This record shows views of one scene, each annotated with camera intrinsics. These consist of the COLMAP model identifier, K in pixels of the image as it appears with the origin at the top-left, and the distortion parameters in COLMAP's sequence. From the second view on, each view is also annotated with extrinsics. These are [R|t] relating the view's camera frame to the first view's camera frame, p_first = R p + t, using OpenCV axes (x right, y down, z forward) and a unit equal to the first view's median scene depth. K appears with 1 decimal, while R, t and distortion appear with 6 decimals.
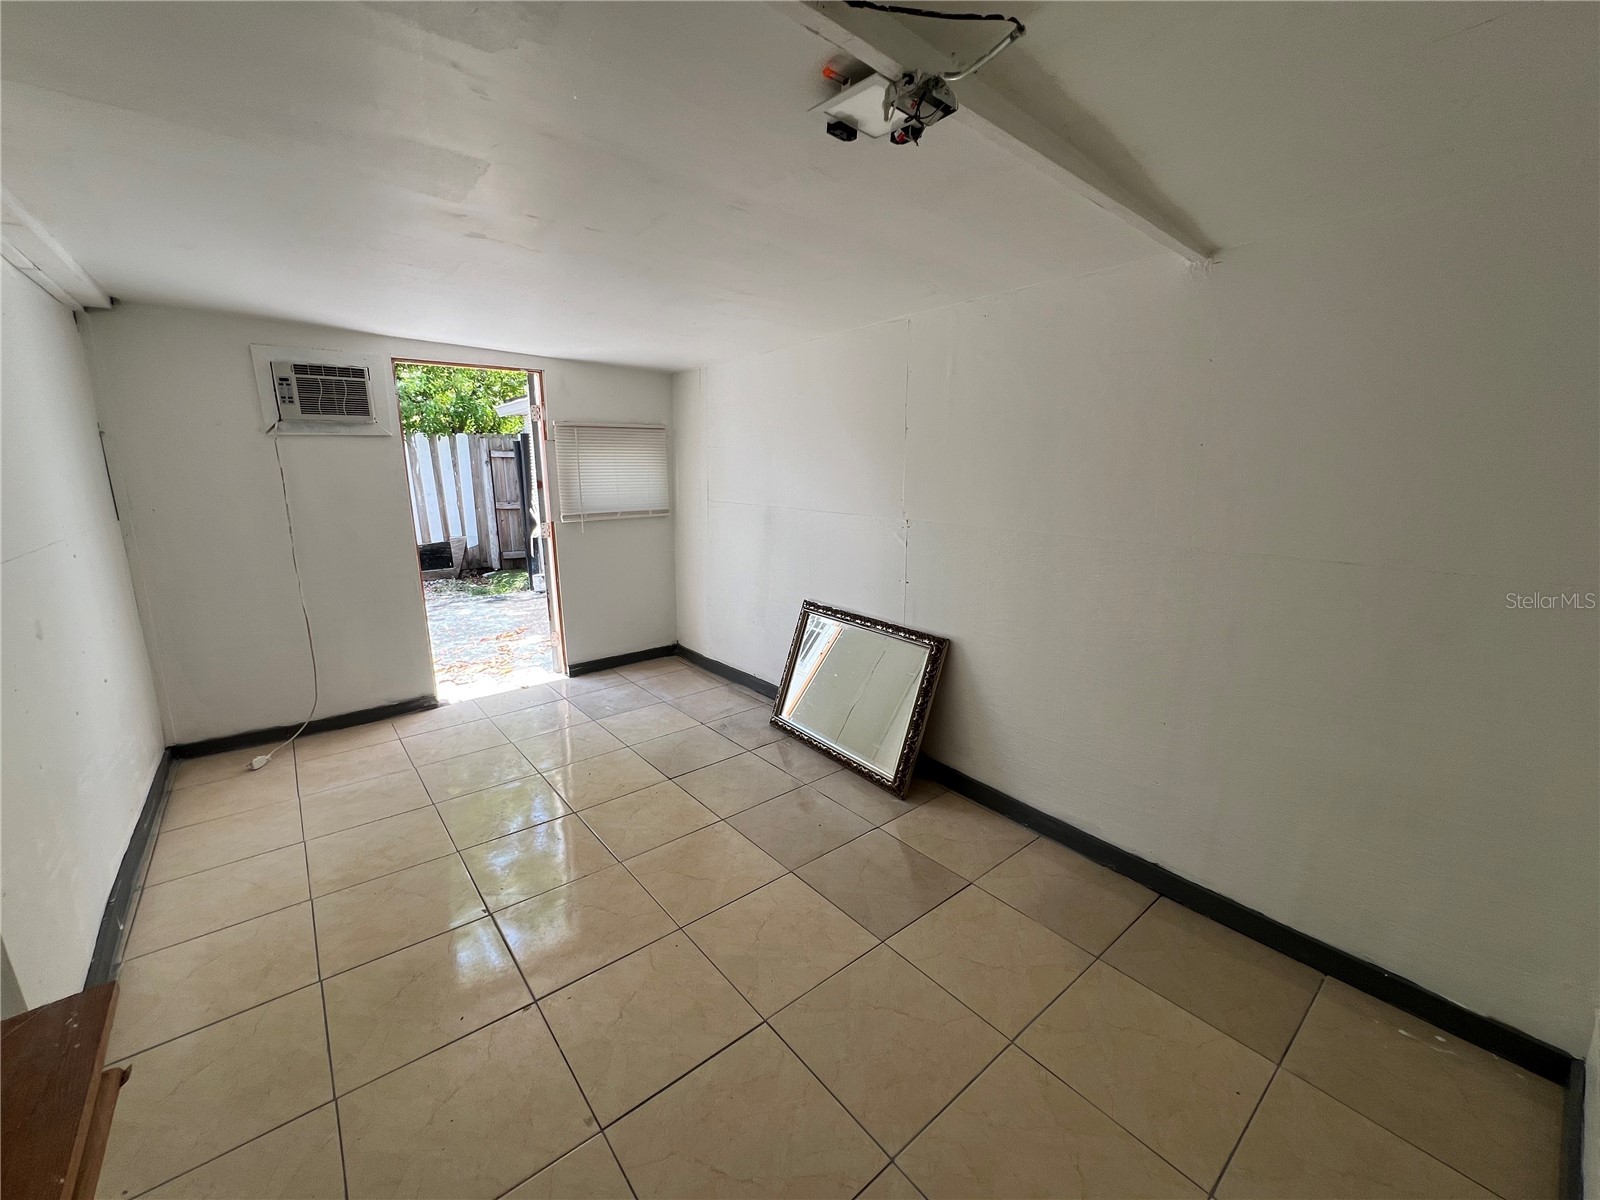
lens RADIAL K [[642.0, 0, 801.5], [0, 642.0, 594.6], [0, 0, 1]] dist [-0.003795, 0.001884]
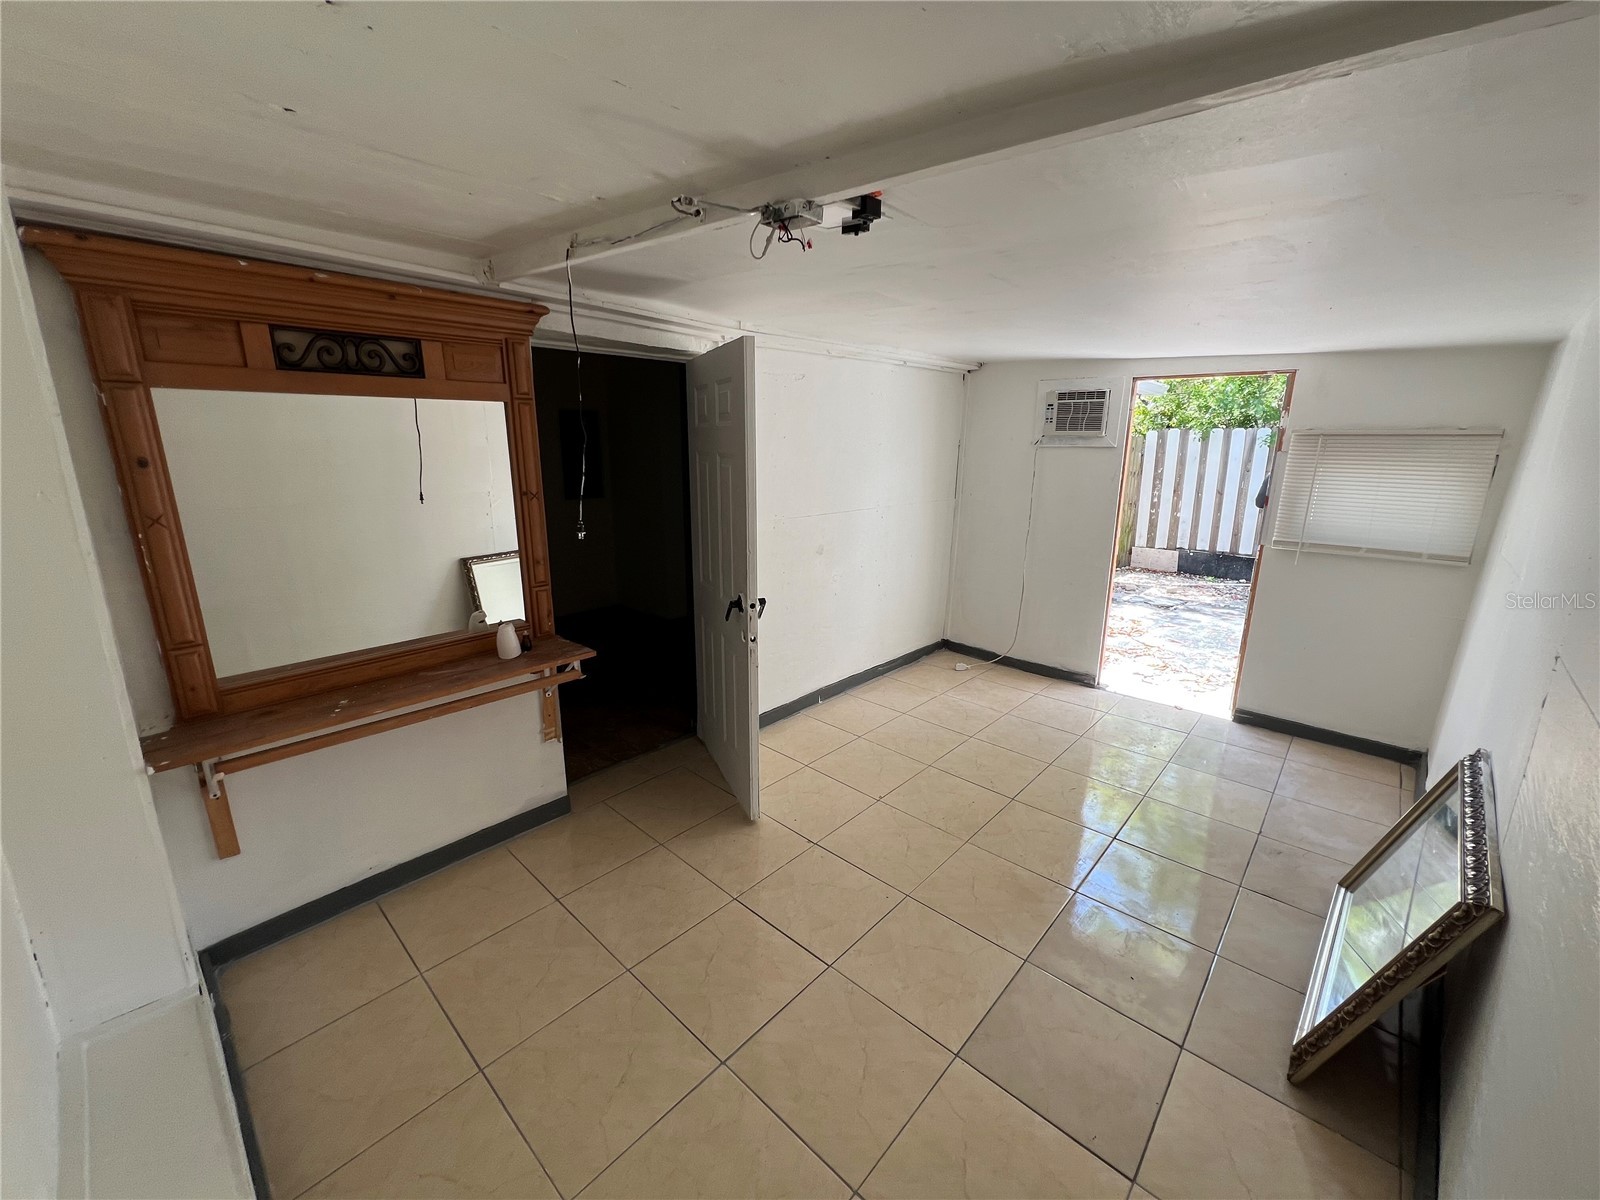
lens RADIAL K [[642.0, 0, 805.3], [0, 642.0, 598.8], [0, 0, 1]] dist [-0.003795, 0.001884]
pose [[0.154693, 0.243470, -0.957493, 0.441728], [-0.213840, 0.954436, 0.208145, -0.111607], [0.964543, 0.172551, 0.199708, 0.290675]]
